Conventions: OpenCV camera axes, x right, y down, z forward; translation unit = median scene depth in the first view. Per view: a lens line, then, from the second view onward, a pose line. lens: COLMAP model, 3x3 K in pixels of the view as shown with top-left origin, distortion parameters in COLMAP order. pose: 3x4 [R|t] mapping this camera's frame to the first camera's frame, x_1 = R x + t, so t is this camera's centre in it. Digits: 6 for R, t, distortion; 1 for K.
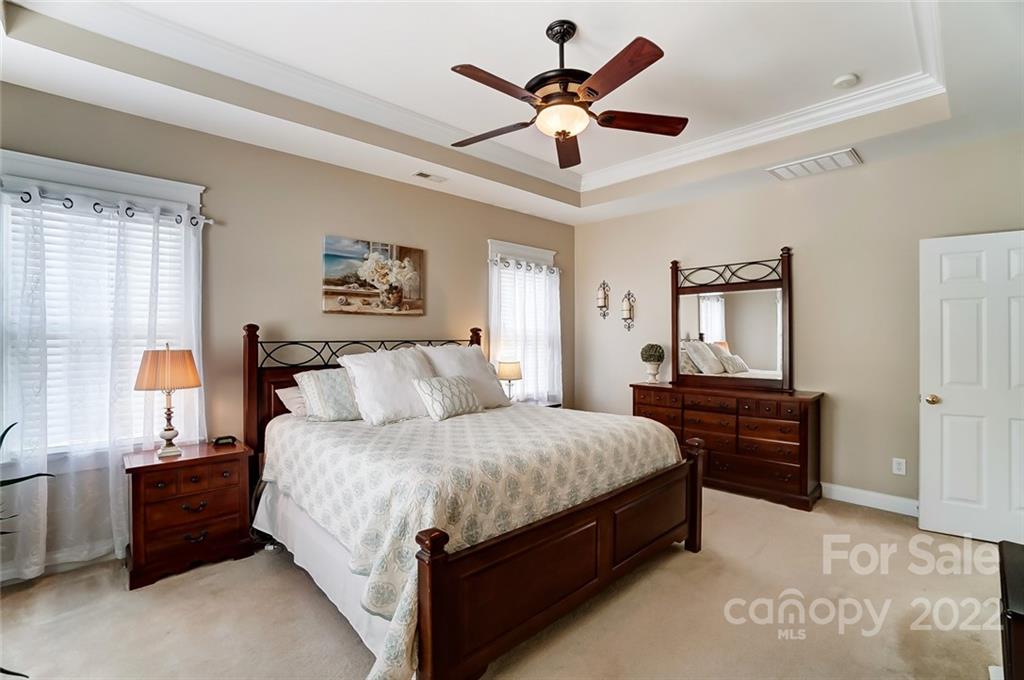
lens RADIAL K [[460.5, 0, 505.8], [0, 460.5, 343.3], [0, 0, 1]] dist [-0.010248, -0.000489]
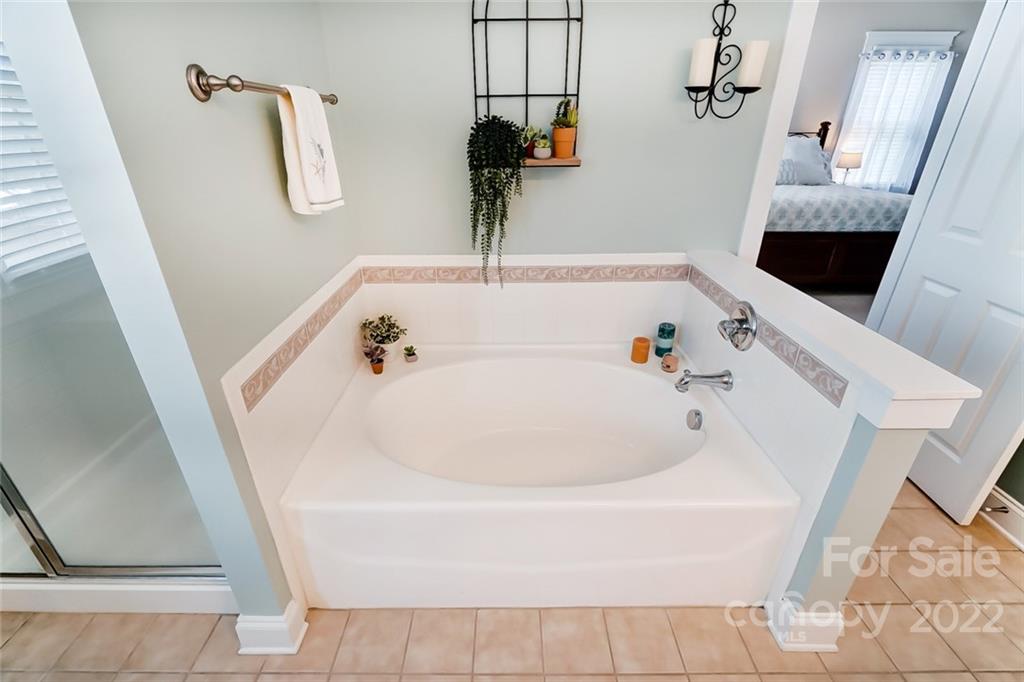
lens RADIAL K [[460.5, 0, 487.2], [0, 460.5, 351.0], [0, 0, 1]] dist [-0.010248, -0.000489]
pose [[0.725296, 0.291959, -0.623463, 0.243708], [0.007142, 0.902381, 0.430880, -0.014219], [0.688400, -0.316968, 0.652408, -0.695539]]
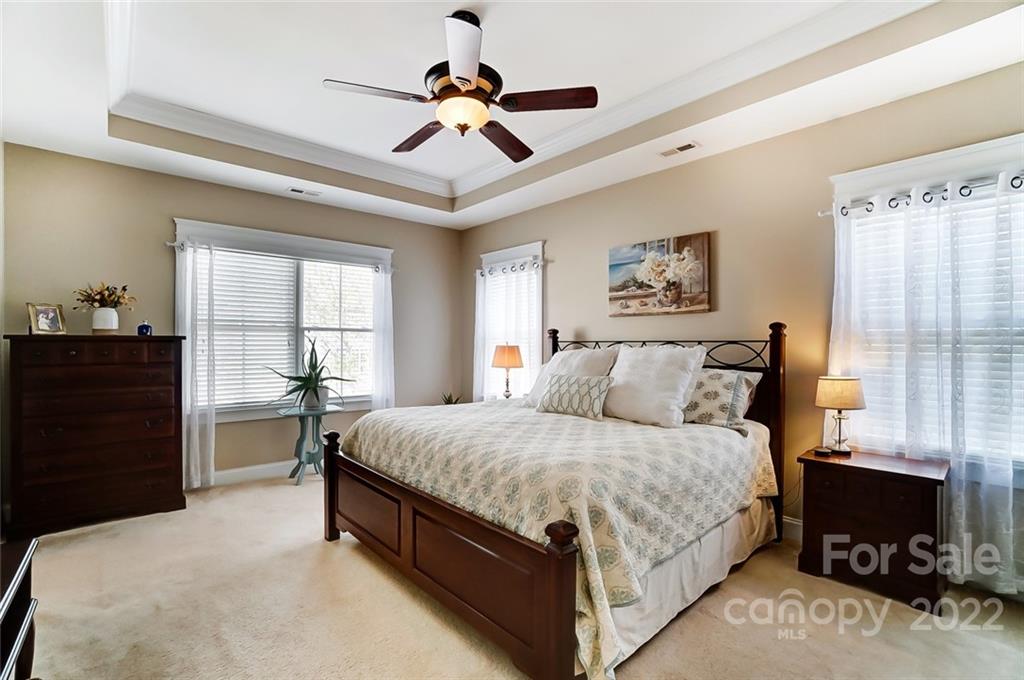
lens RADIAL K [[460.5, 0, 468.7], [0, 460.5, 327.6], [0, 0, 1]] dist [-0.010248, -0.000489]
pose [[-0.061271, -0.021342, -0.997893, 0.710469], [-0.004128, 0.999768, -0.021129, -0.011927], [0.998113, 0.002825, -0.061345, 0.659713]]
